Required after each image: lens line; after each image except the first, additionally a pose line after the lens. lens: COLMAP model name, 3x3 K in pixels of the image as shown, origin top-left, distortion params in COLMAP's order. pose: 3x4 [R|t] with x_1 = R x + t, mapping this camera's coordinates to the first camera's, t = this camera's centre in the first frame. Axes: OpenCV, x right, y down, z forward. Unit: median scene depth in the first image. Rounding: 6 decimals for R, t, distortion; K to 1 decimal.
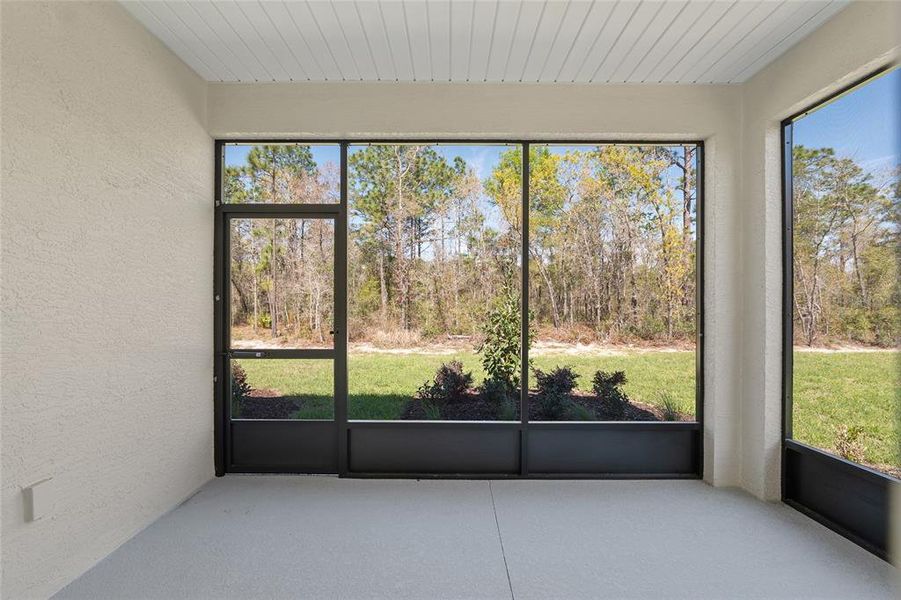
lens RADIAL K [[387.1, 0, 449.2], [0, 387.1, 304.8], [0, 0, 1]] dist [-0.002013, -0.000270]
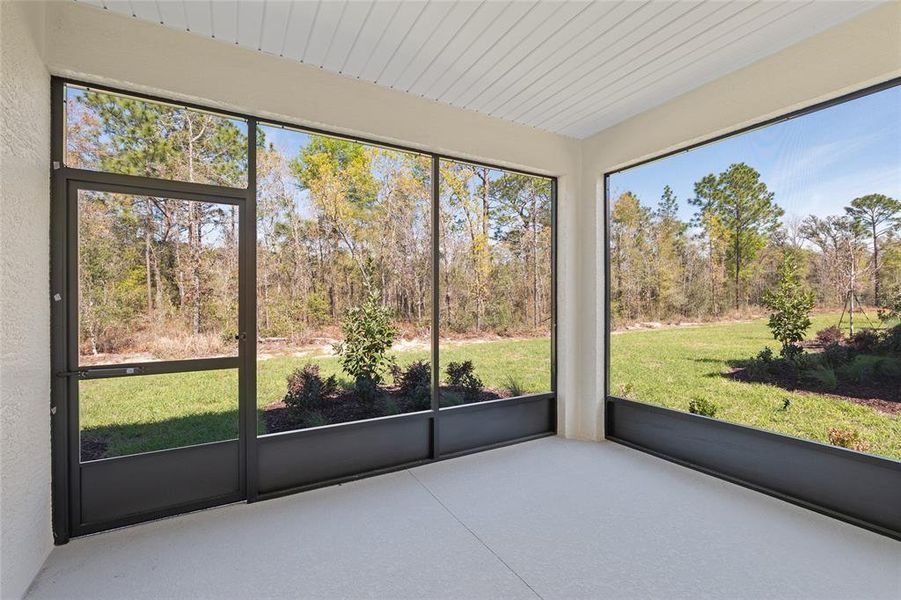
lens RADIAL K [[421.1, 0, 452.6], [0, 421.1, 303.0], [0, 0, 1]] dist [0.010540, -0.000315]
pose [[0.861270, -0.007727, 0.508090, -0.365171], [0.004853, 0.999964, 0.006981, -0.009083], [-0.508125, -0.003546, 0.861276, -0.054387]]
